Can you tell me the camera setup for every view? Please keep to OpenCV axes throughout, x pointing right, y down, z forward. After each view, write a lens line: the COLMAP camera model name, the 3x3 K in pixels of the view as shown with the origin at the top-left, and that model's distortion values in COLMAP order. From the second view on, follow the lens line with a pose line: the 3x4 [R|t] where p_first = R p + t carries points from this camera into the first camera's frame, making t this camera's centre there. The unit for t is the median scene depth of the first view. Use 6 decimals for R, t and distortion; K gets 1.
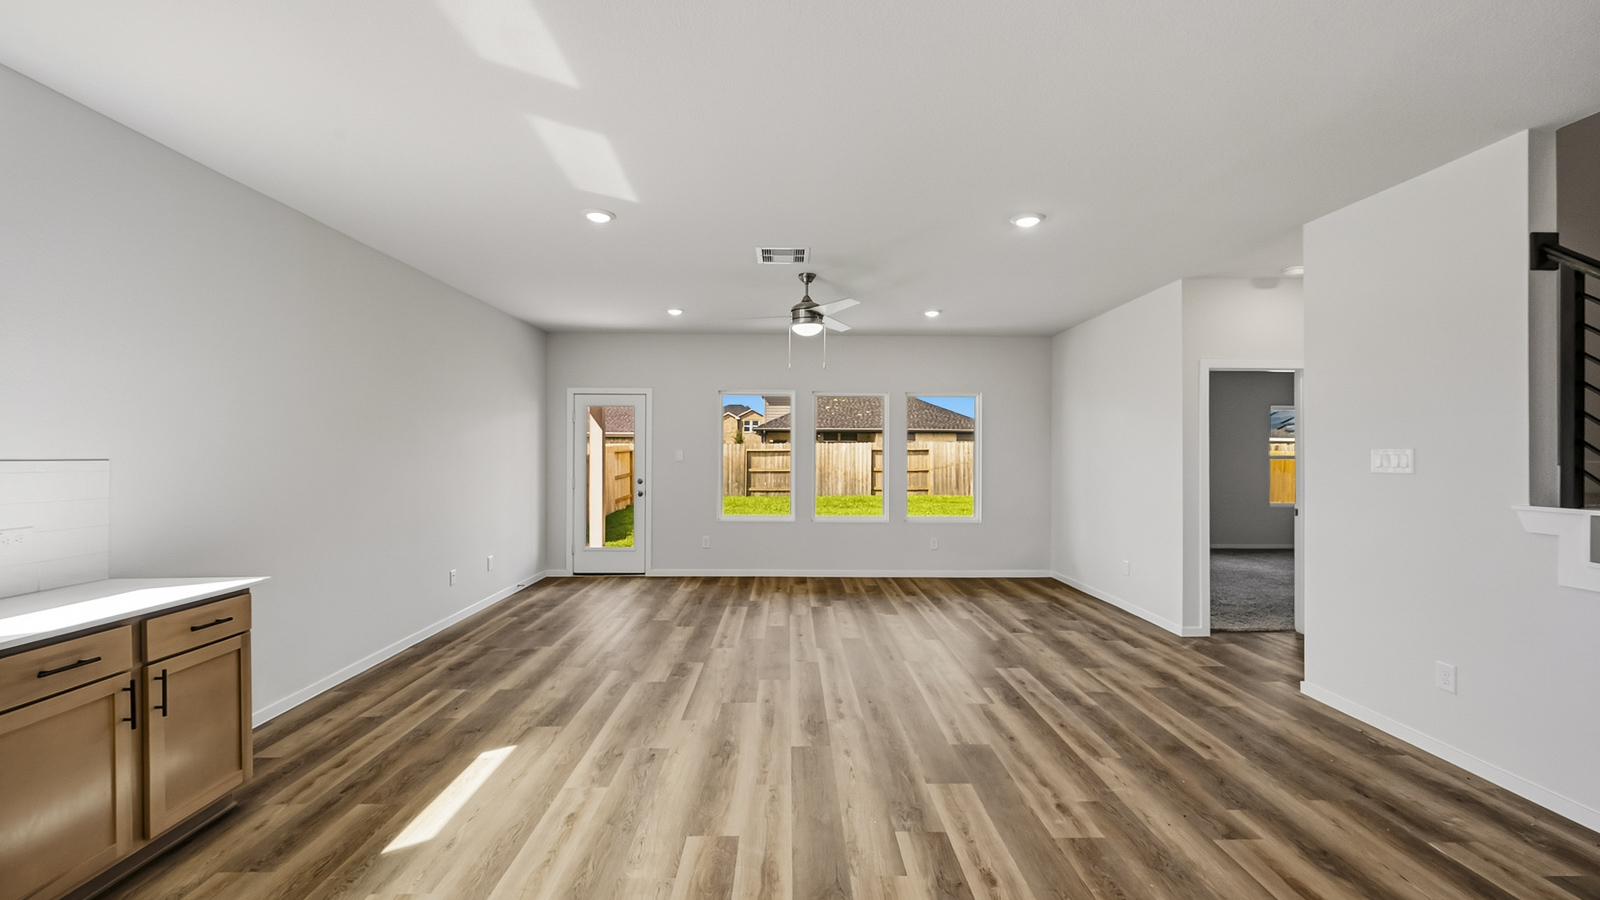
lens RADIAL K [[631.5, 0, 802.2], [0, 631.5, 456.2], [0, 0, 1]] dist [0.000054, -0.000276]
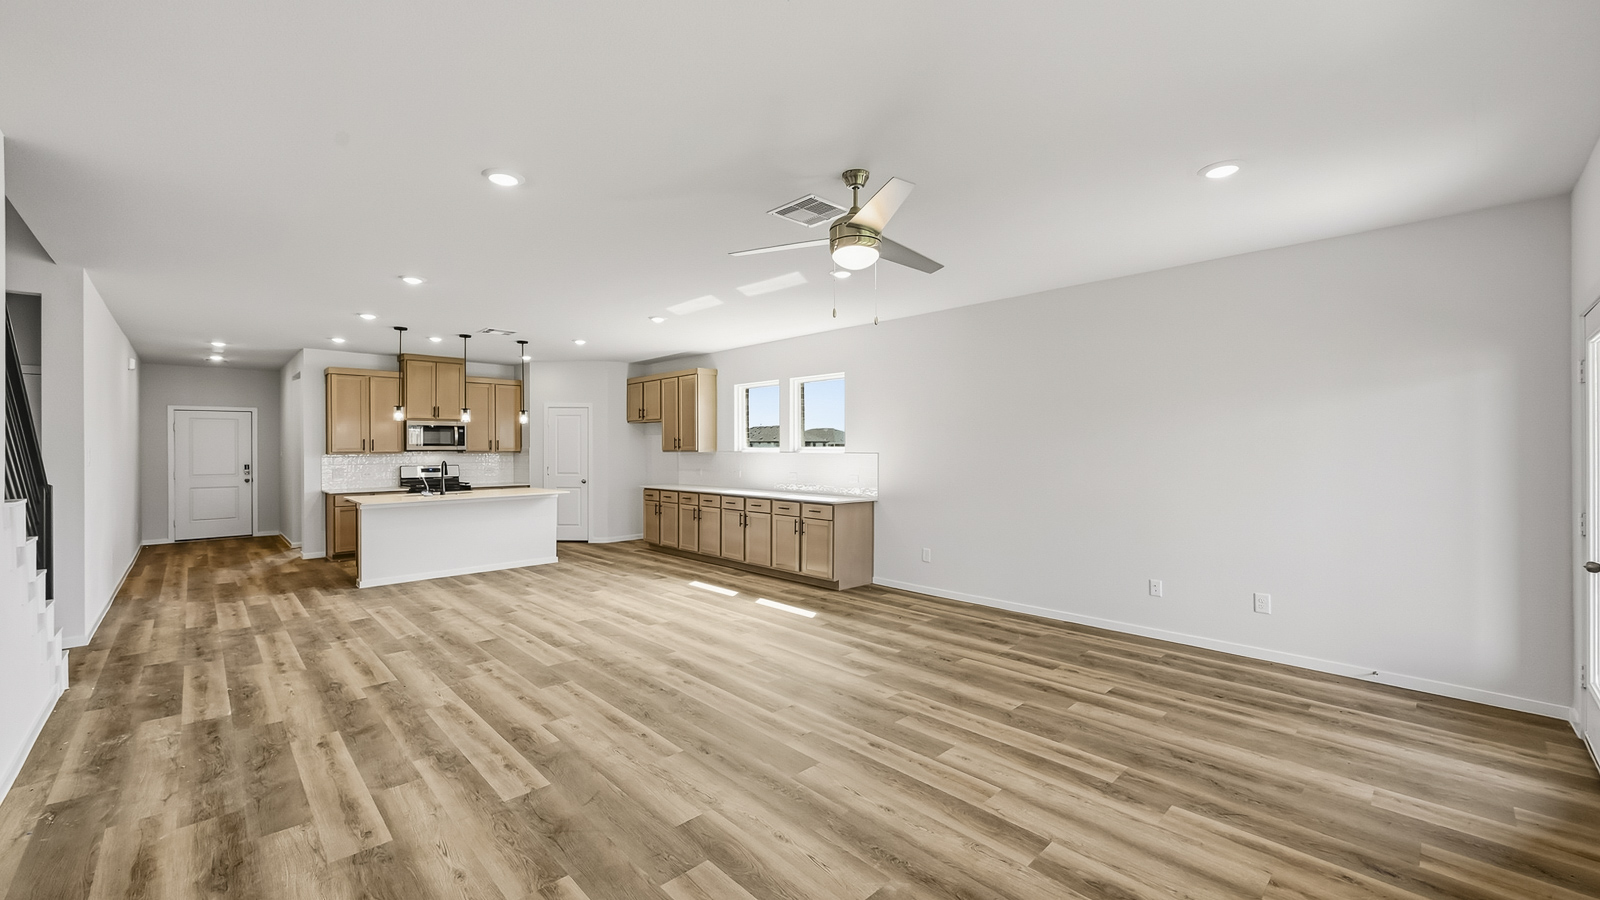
lens RADIAL K [[631.5, 0, 798.1], [0, 631.5, 449.5], [0, 0, 1]] dist [0.000054, -0.000276]
pose [[-0.737068, 0.000508, -0.675819, 0.676009], [-0.003710, 0.999982, 0.004798, -0.015690], [0.675809, 0.006044, -0.737052, 2.003864]]
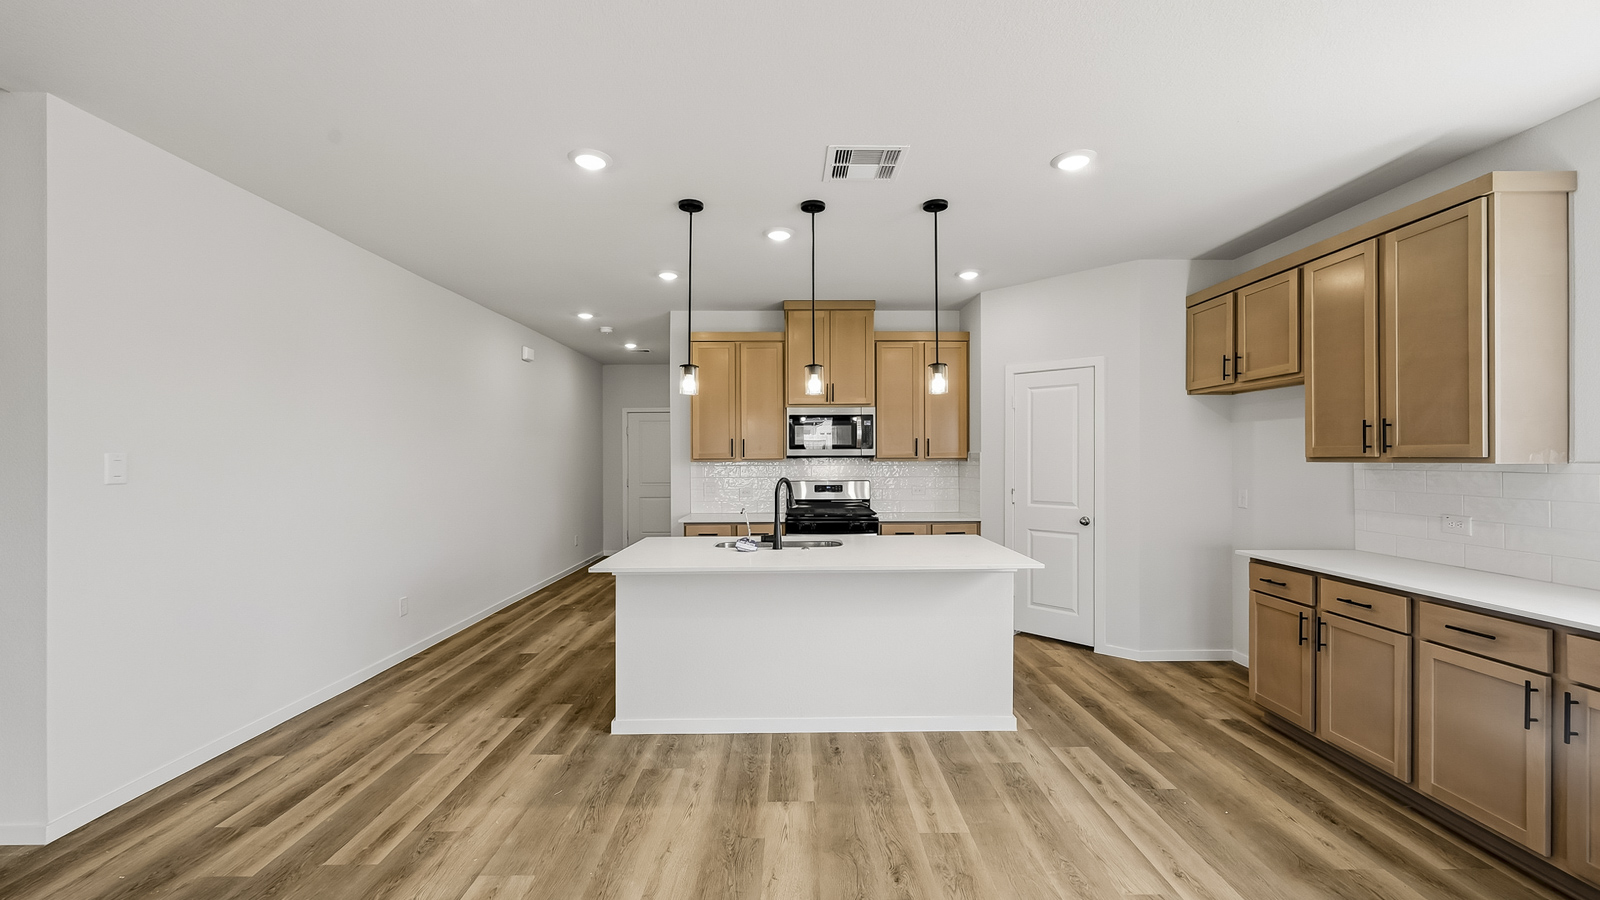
lens RADIAL K [[631.5, 0, 804.4], [0, 631.5, 457.1], [0, 0, 1]] dist [0.000054, -0.000276]
pose [[-0.999995, 0.000228, 0.003127, 0.075011], [0.000255, 0.999961, 0.008784, -0.006099], [-0.003125, 0.008785, -0.999957, 0.642777]]
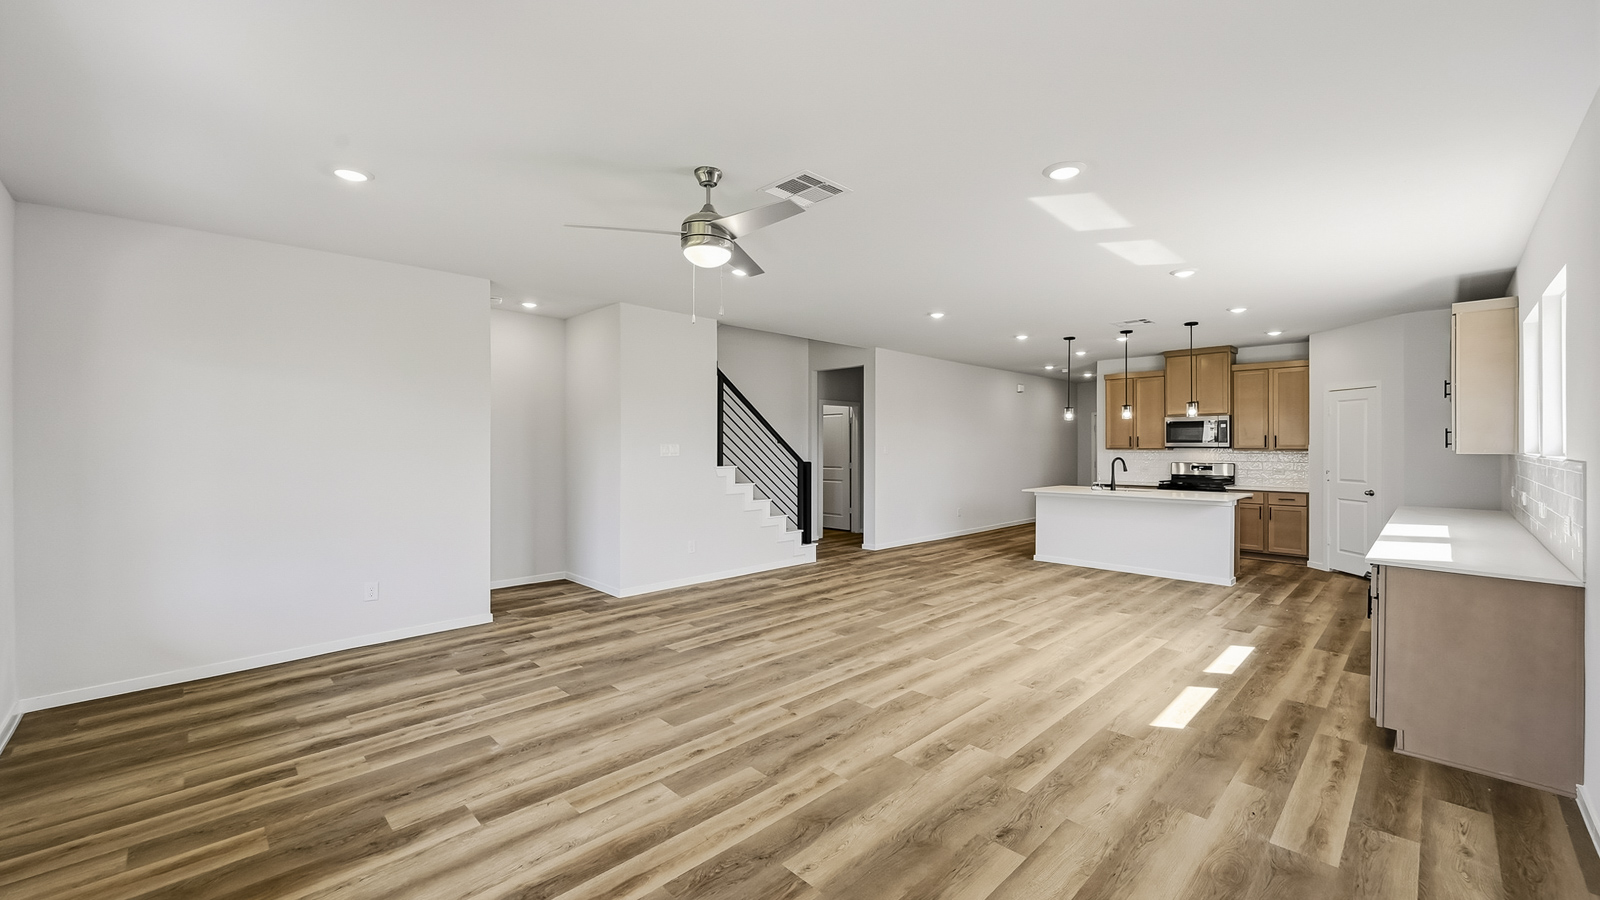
lens RADIAL K [[631.5, 0, 796.0], [0, 631.5, 444.0], [0, 0, 1]] dist [0.000054, -0.000276]
pose [[-0.682738, -0.003652, 0.730654, -0.725591], [0.001000, 0.999982, 0.005933, -0.022449], [-0.730663, 0.004782, -0.682722, 1.914761]]
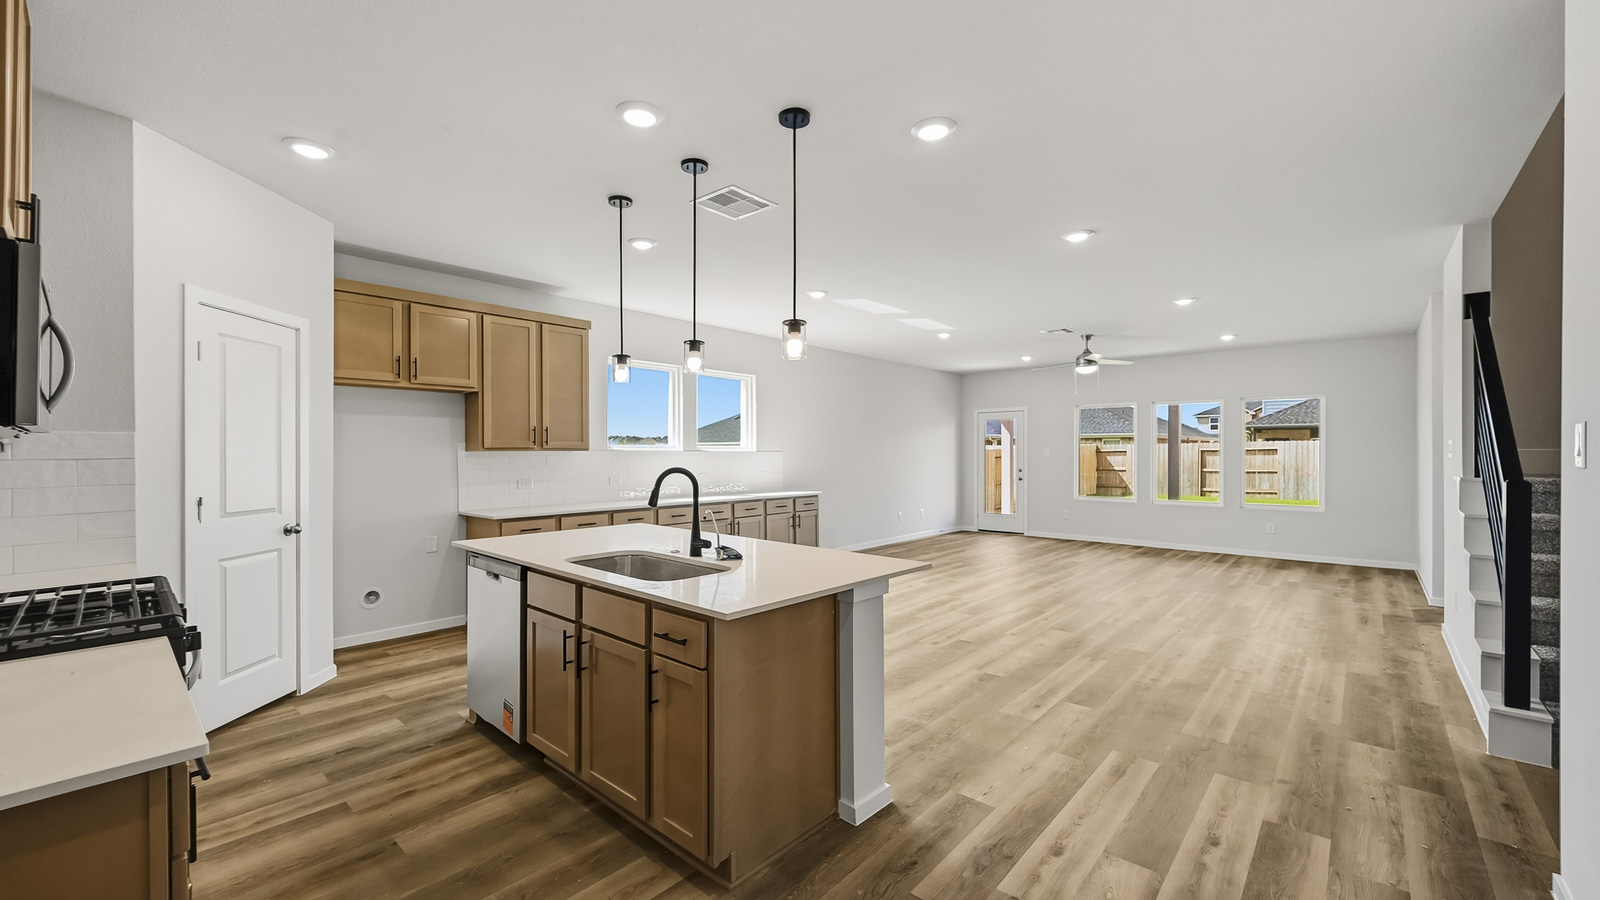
lens RADIAL K [[631.5, 0, 799.7], [0, 631.5, 460.3], [0, 0, 1]] dist [0.000054, -0.000276]
pose [[0.732016, 0.001285, -0.681286, 0.774066], [0.000379, 0.999997, 0.002293, 0.027568], [0.681287, -0.001937, 0.732014, -0.882001]]
